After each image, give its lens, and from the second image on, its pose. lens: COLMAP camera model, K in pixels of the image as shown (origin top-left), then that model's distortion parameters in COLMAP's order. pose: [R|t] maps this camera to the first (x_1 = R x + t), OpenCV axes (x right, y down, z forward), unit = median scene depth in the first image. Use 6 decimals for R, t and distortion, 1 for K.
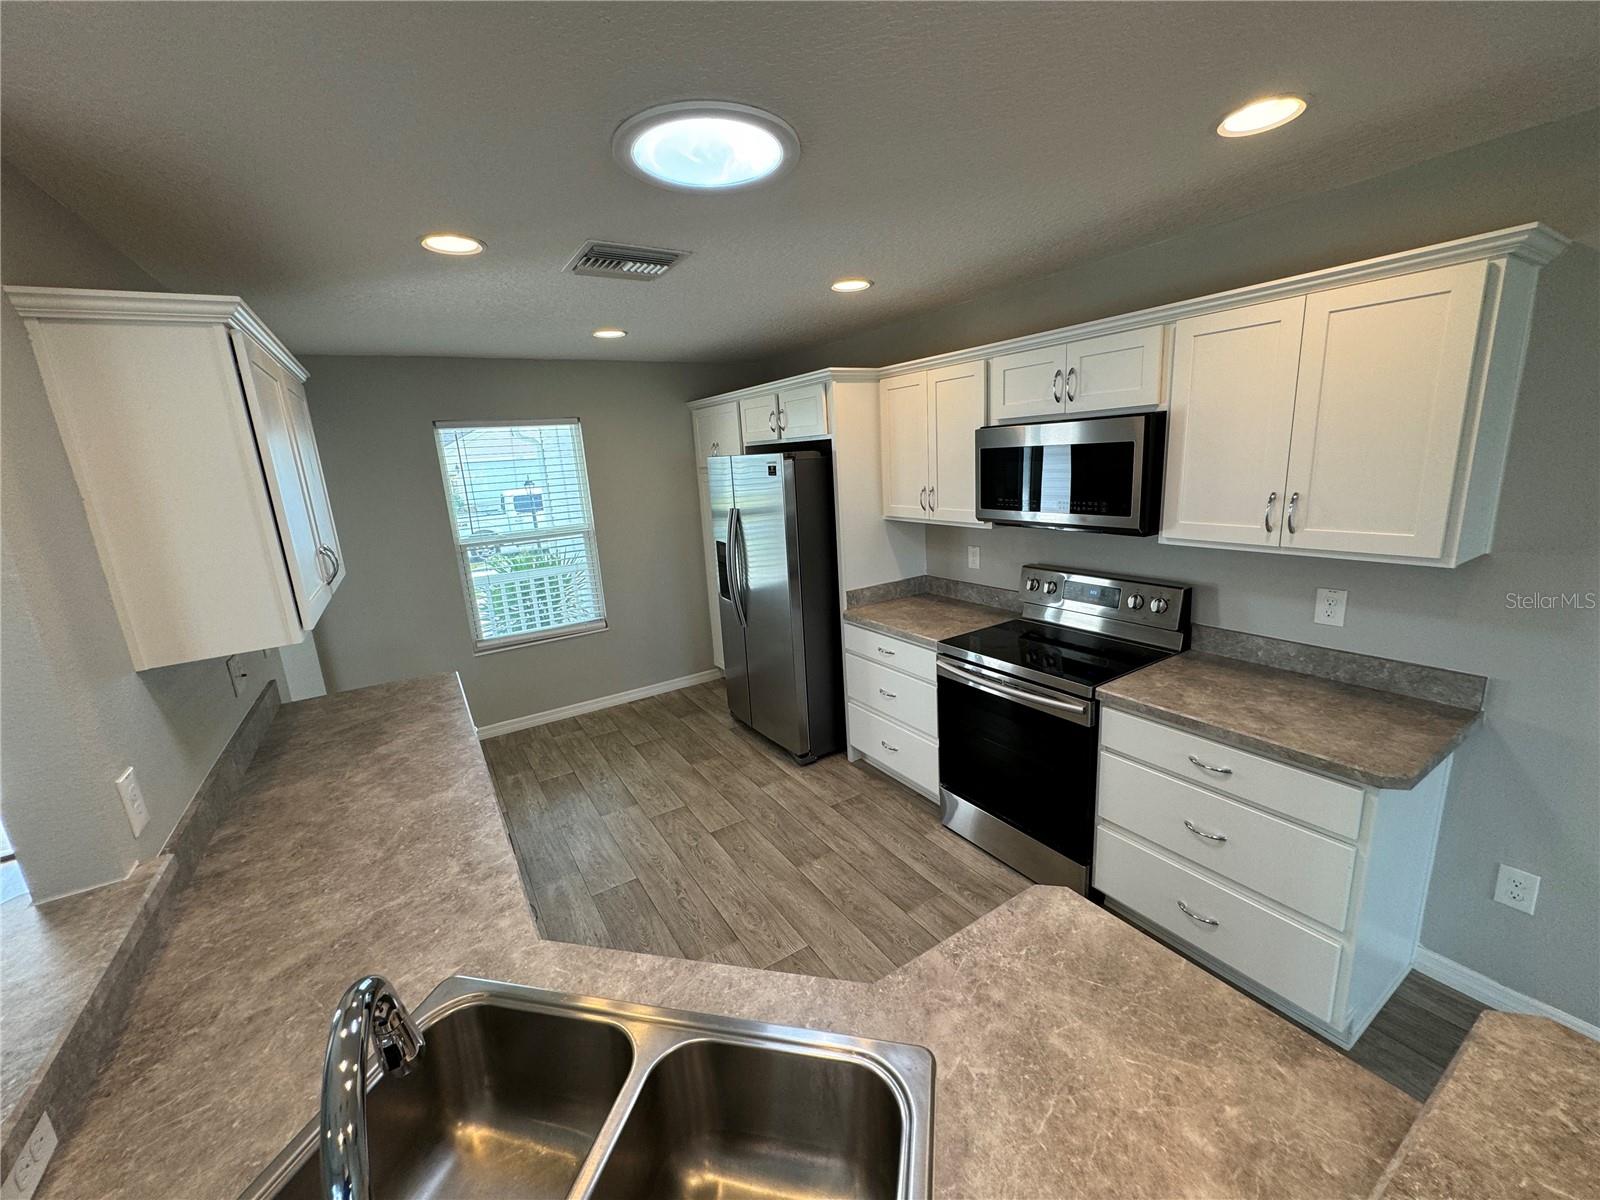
lens RADIAL K [[633.6, 0, 802.5], [0, 633.6, 596.9], [0, 0, 1]] dist [-0.001480, 0.000113]
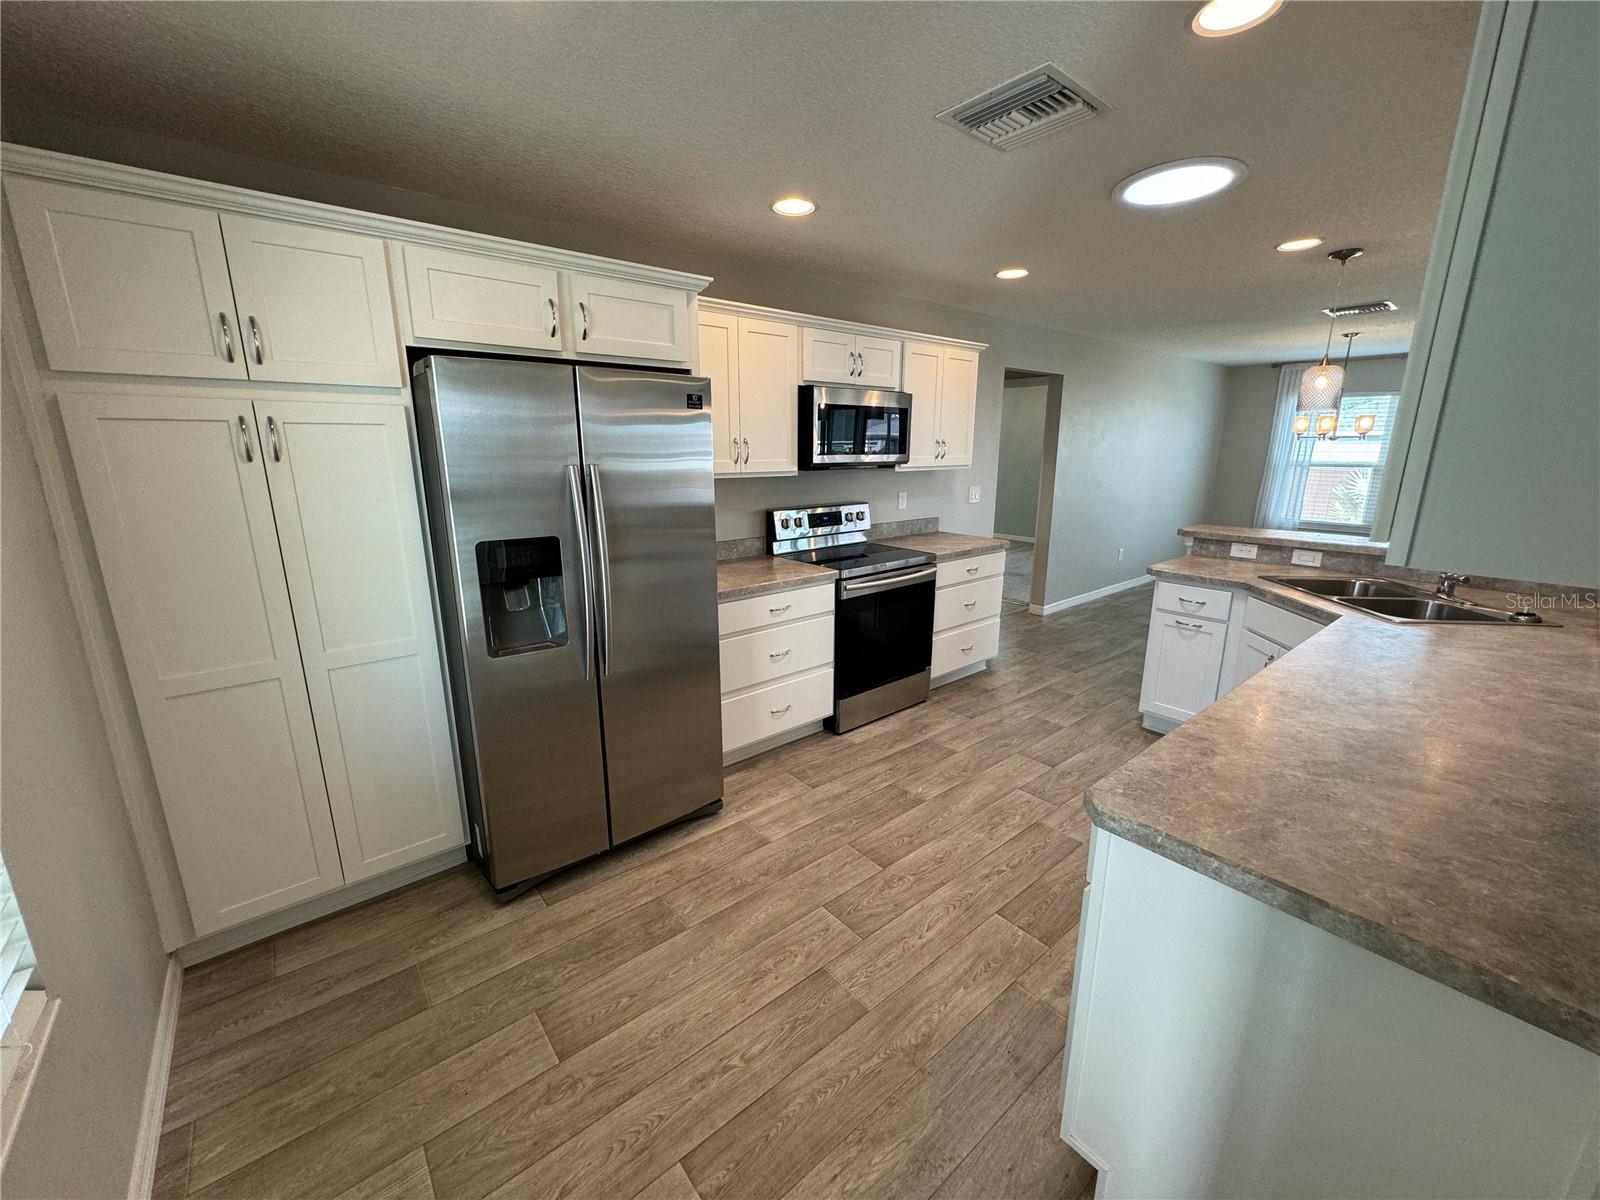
lens RADIAL K [[633.6, 0, 802.5], [0, 633.6, 596.9], [0, 0, 1]] dist [-0.001480, 0.000113]
pose [[-0.126916, -0.171598, 0.976958, -0.923133], [0.229569, 0.953099, 0.197230, -0.127980], [-0.964982, 0.249311, -0.081570, 1.203331]]
